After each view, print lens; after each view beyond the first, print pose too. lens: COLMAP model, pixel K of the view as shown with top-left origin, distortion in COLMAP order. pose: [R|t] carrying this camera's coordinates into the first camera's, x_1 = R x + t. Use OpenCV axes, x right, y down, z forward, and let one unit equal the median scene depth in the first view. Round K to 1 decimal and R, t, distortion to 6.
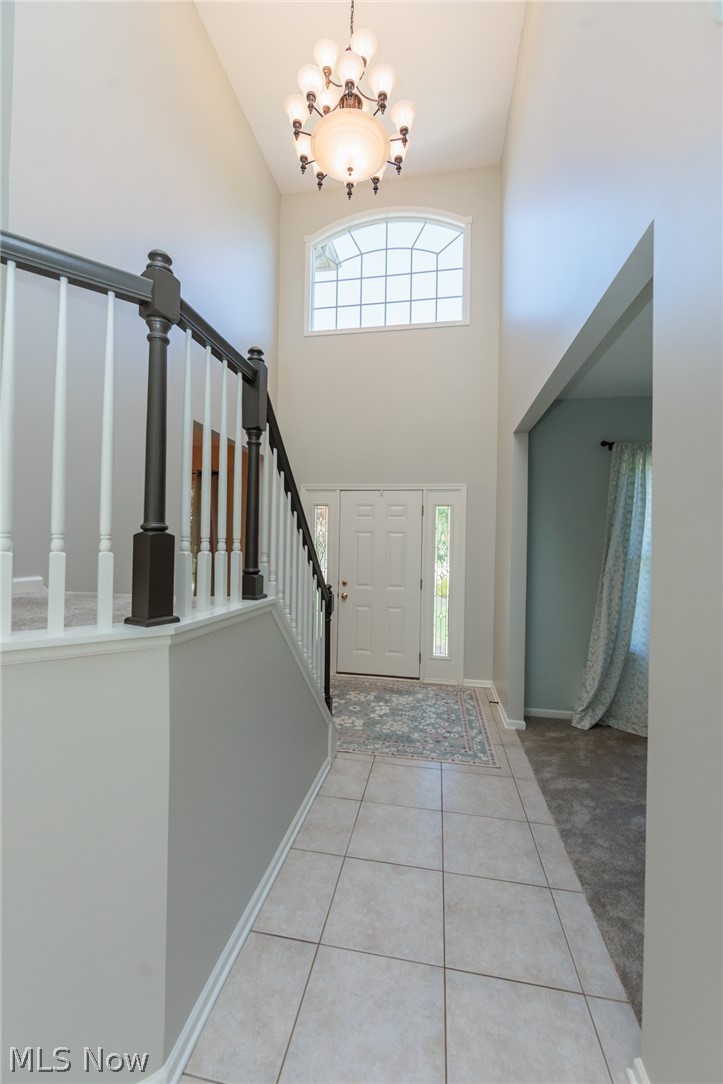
lens RADIAL K [[422.8, 0, 365.4], [0, 422.8, 550.5], [0, 0, 1]] dist [-0.006169, -0.000295]
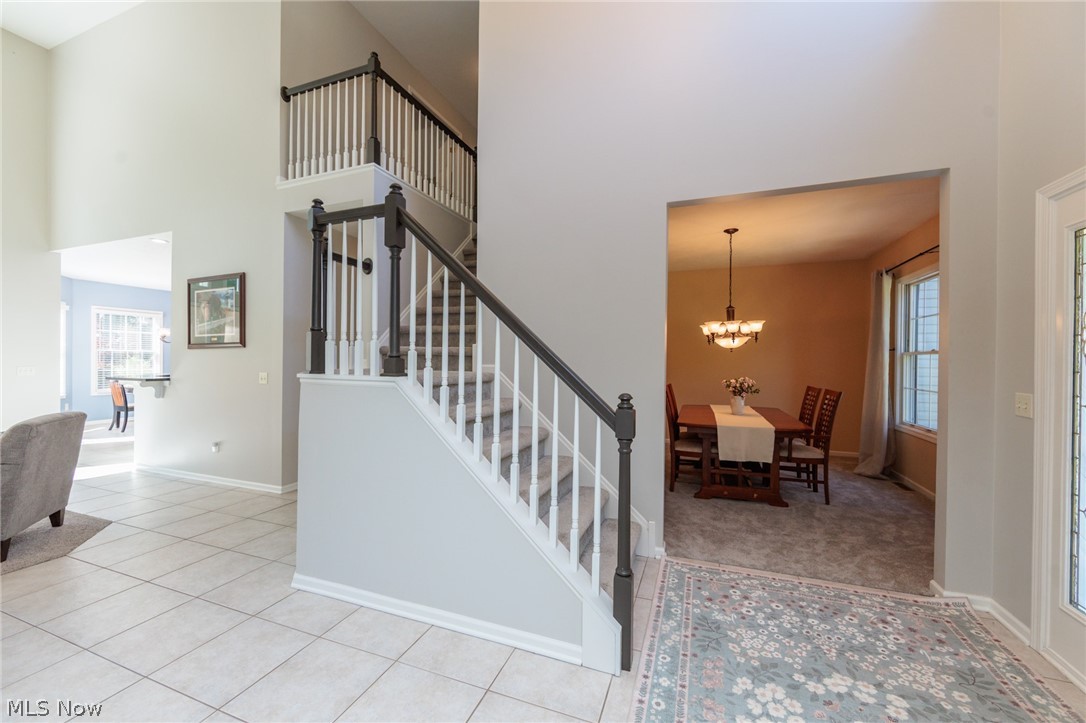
lens RADIAL K [[423.6, 0, 542.7], [0, 423.6, 359.6], [0, 0, 1]] dist [-0.006169, -0.000295]
pose [[-0.185905, -0.018549, -0.982393, 0.470489], [-0.020259, 0.999682, -0.015042, 0.038543], [0.982359, 0.017106, -0.186221, 0.850186]]
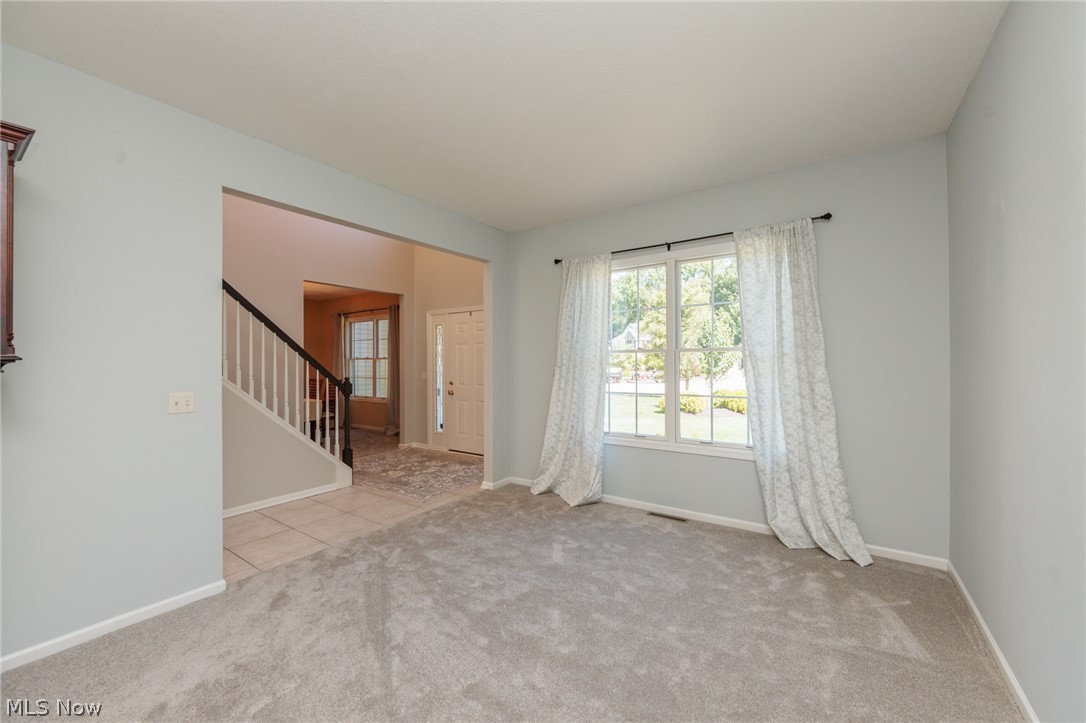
lens RADIAL K [[423.6, 0, 550.8], [0, 423.6, 361.5], [0, 0, 1]] dist [-0.006169, -0.000295]
pose [[0.912718, -0.027048, -0.407695, 1.066756], [0.021751, 0.999608, -0.017623, 0.060418], [0.408011, 0.007217, 0.912948, -0.108231]]
